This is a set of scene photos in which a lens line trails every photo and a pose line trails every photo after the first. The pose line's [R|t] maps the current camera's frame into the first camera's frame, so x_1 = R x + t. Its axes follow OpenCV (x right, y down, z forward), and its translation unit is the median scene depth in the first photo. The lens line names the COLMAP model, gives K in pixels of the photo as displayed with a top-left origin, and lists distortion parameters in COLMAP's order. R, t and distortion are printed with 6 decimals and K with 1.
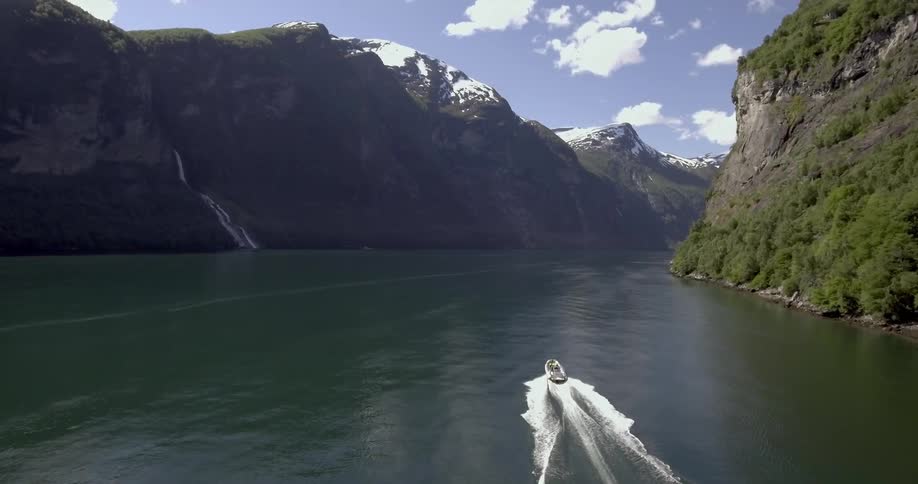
lens RADIAL K [[522.6, 0, 460.7], [0, 522.6, 248.9], [0, 0, 1]] dist [-0.017706, -0.001877]
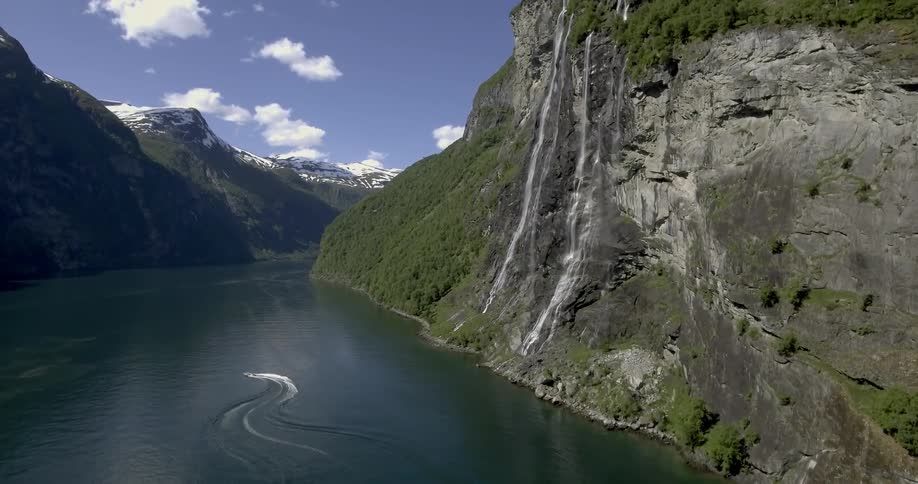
lens RADIAL K [[522.6, 0, 458.6], [0, 522.6, 238.4], [0, 0, 1]] dist [-0.017706, -0.001877]
pose [[0.690714, 0.002210, 0.723125, -0.000519], [0.006802, 0.999931, -0.009553, -0.024012], [-0.723096, 0.011517, 0.690651, 0.140517]]
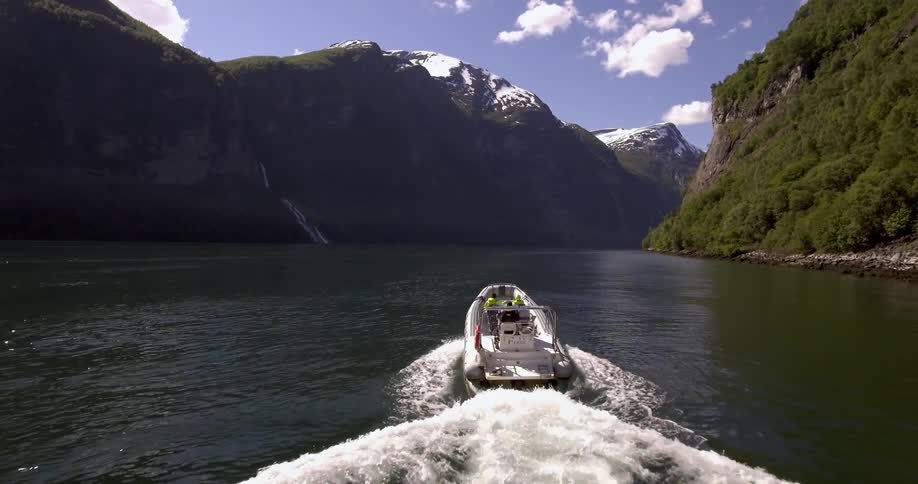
lens RADIAL K [[522.6, 0, 457.3], [0, 522.6, 244.4], [0, 0, 1]] dist [-0.017706, -0.001877]
pose [[0.995528, -0.005346, -0.094320, 0.005350], [0.004063, 0.999897, -0.013790, 0.006021], [0.094384, 0.013345, 0.995446, -0.051191]]
